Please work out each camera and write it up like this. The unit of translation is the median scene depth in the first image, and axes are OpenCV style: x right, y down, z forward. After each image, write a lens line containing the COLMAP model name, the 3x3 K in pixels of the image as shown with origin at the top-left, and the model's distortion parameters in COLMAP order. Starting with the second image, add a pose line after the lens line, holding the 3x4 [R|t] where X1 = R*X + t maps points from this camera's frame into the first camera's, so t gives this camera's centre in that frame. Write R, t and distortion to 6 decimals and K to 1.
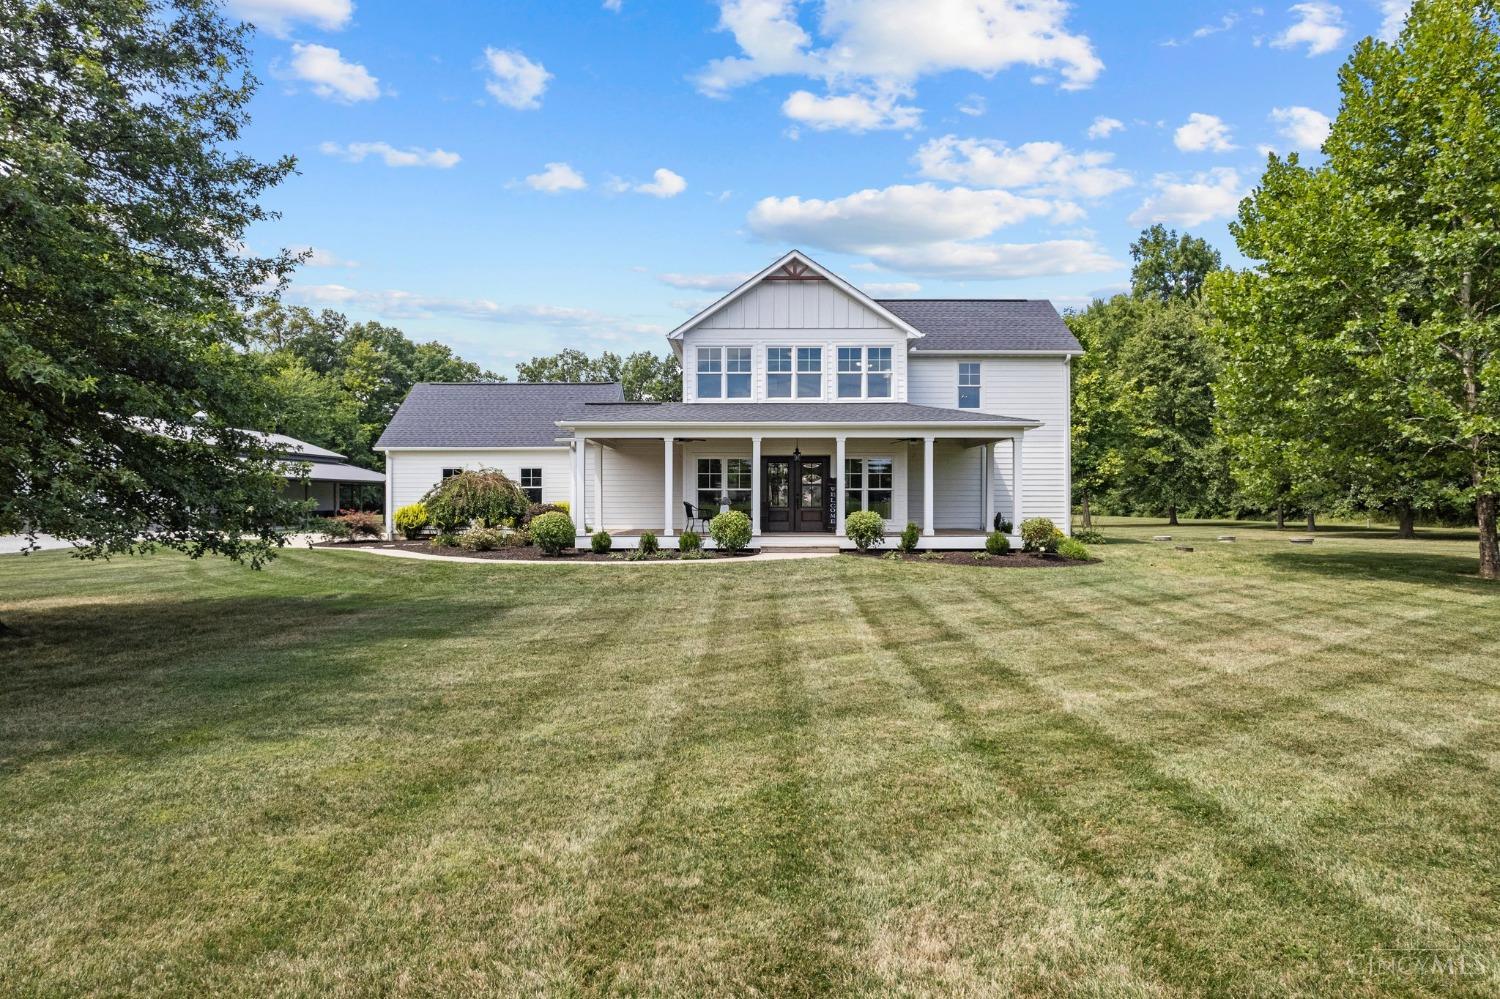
lens RADIAL K [[961.4, 0, 750.0], [0, 961.4, 499.5], [0, 0, 1]] dist [-0.069371, 0.063213]
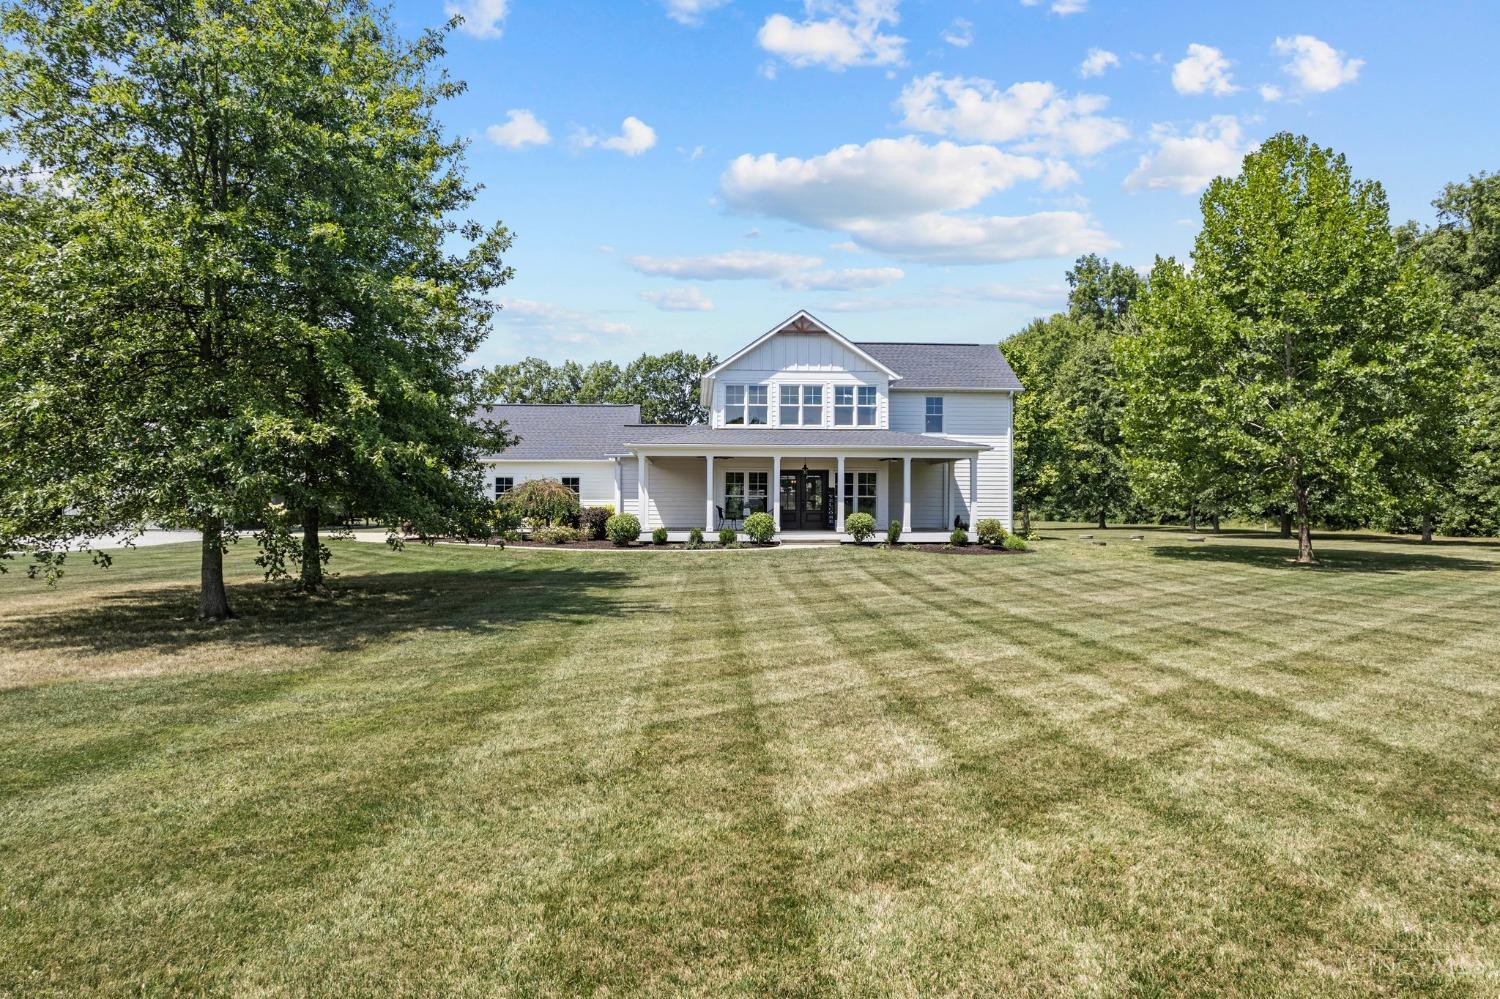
lens RADIAL K [[961.4, 0, 750.0], [0, 961.4, 499.5], [0, 0, 1]] dist [-0.069371, 0.063213]
pose [[0.998369, 0.004429, 0.056925, -0.094460], [-0.004111, 0.999975, -0.005713, 0.001160], [-0.056948, 0.005470, 0.998362, -0.276243]]
